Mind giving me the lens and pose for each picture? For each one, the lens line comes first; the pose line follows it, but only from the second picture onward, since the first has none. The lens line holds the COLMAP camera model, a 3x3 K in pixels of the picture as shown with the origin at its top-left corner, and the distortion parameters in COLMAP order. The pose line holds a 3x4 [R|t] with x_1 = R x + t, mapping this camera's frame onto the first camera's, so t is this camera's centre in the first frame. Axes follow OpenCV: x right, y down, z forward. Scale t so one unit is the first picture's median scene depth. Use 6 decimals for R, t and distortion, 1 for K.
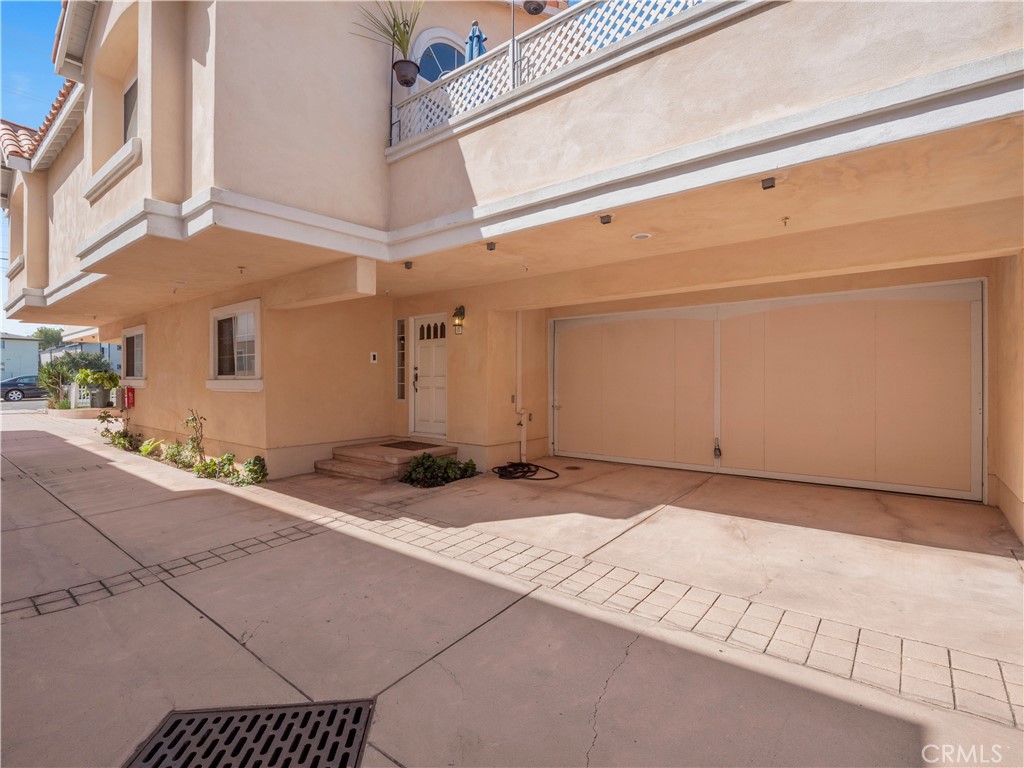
lens RADIAL K [[500.6, 0, 514.1], [0, 500.6, 372.1], [0, 0, 1]] dist [-0.015231, -0.001205]
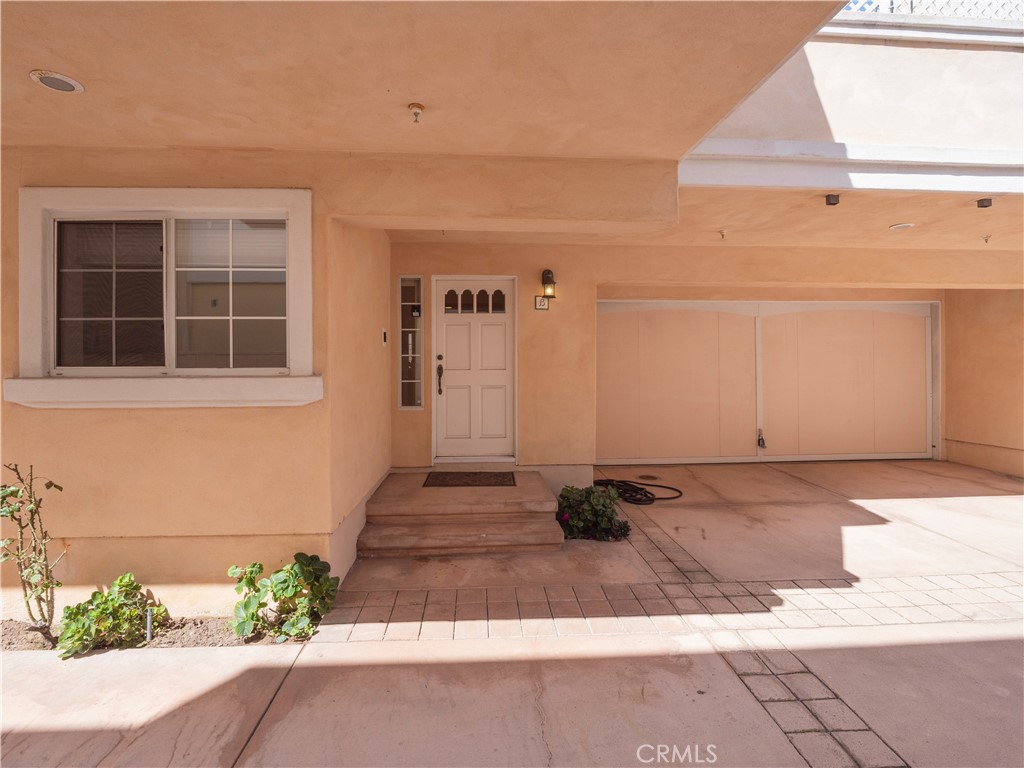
lens RADIAL K [[500.6, 0, 514.1], [0, 500.6, 372.1], [0, 0, 1]] dist [-0.015231, -0.001205]
pose [[0.742277, -0.002498, 0.670089, -0.676784], [-0.009866, 0.999844, 0.014656, 0.001791], [-0.670021, -0.017490, 0.742136, 0.565886]]
